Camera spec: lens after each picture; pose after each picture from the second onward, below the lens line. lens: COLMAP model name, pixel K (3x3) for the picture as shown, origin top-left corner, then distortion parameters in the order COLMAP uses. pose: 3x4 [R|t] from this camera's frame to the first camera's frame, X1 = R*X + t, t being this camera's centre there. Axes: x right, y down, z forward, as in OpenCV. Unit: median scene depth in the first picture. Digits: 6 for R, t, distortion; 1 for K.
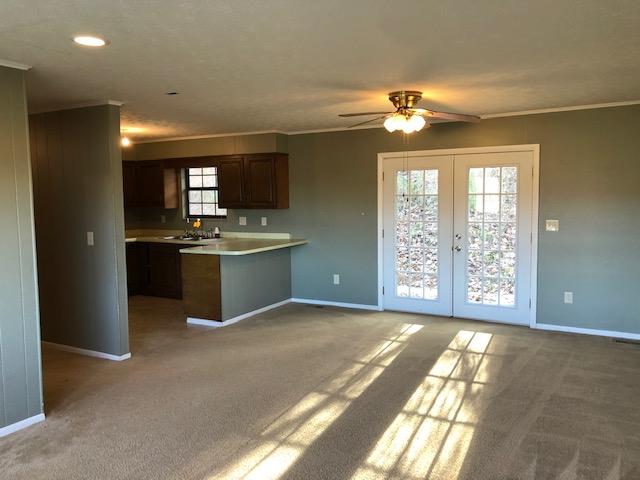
lens RADIAL K [[528.0, 0, 318.3], [0, 528.0, 237.0], [0, 0, 1]] dist [0.055157, -0.004245]
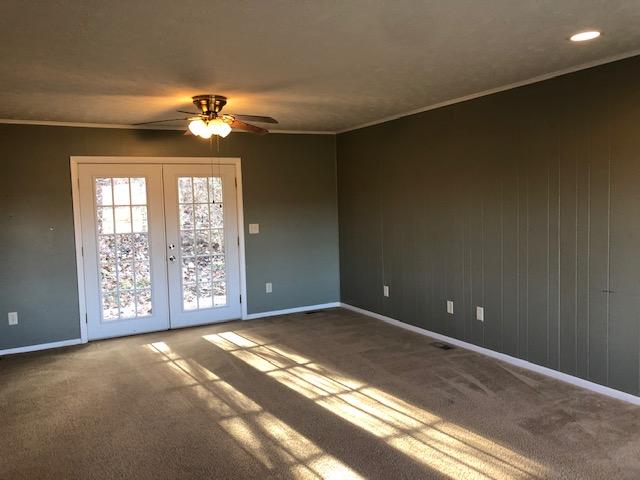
lens RADIAL K [[528.0, 0, 318.3], [0, 528.0, 237.0], [0, 0, 1]] dist [0.055157, -0.004245]
pose [[0.535599, -0.065005, 0.841967, -0.478549], [0.094404, 0.995392, 0.016797, -0.009482], [-0.839179, 0.070488, 0.539267, 0.266557]]
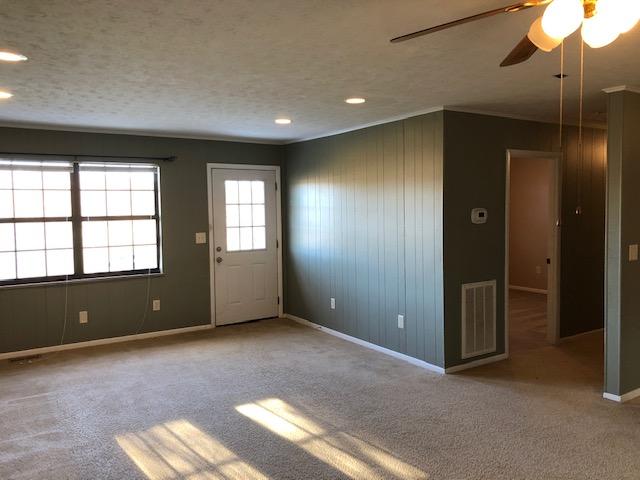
lens RADIAL K [[528.0, 0, 318.3], [0, 528.0, 237.0], [0, 0, 1]] dist [0.055157, -0.004245]
pose [[-0.454799, 0.070063, -0.887834, 0.505970], [-0.052777, 0.993029, 0.105399, -0.074873], [0.889029, 0.094792, -0.447931, 0.856688]]
